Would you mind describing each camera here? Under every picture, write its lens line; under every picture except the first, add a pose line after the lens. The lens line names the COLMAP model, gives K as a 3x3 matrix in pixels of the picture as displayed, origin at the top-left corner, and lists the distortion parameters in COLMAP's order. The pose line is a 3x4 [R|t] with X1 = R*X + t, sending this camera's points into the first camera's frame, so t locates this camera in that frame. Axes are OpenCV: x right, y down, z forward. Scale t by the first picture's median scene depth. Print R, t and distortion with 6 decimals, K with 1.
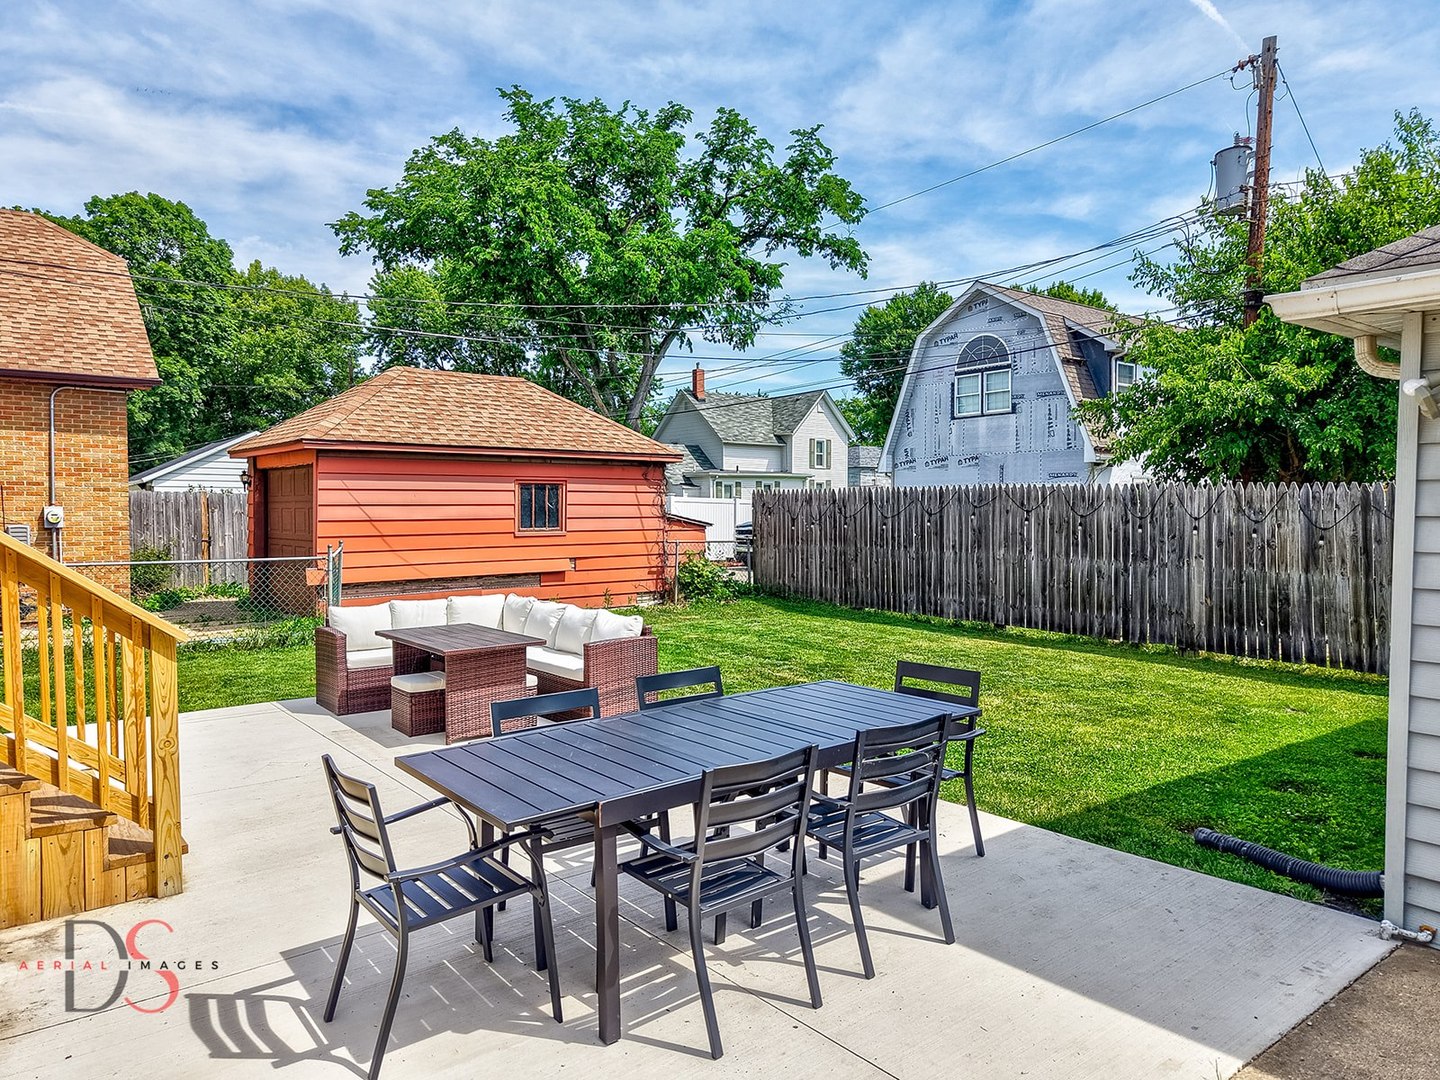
lens RADIAL K [[988.4, 0, 717.1], [0, 988.4, 534.2], [0, 0, 1]] dist [0.094771, -0.099562]
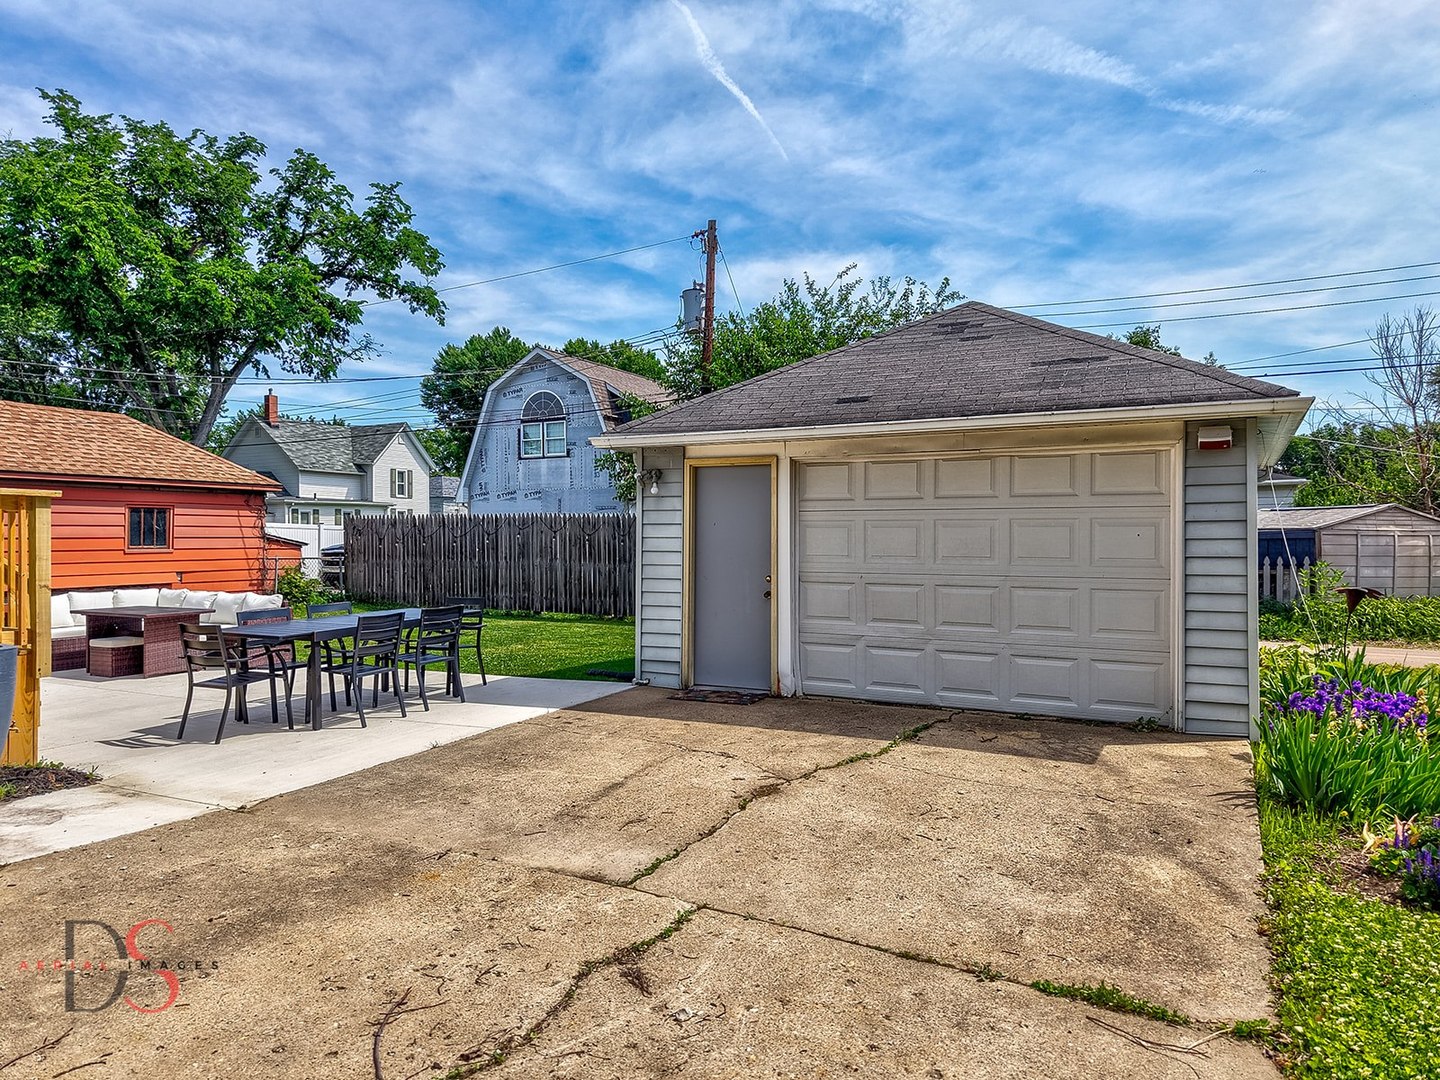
lens RADIAL K [[988.4, 0, 717.1], [0, 988.4, 534.2], [0, 0, 1]] dist [0.094771, -0.099562]
pose [[0.915114, 0.000917, 0.403195, -0.018648], [0.011611, 0.999523, -0.028625, 0.007448], [-0.403028, 0.030877, 0.914666, -0.114721]]
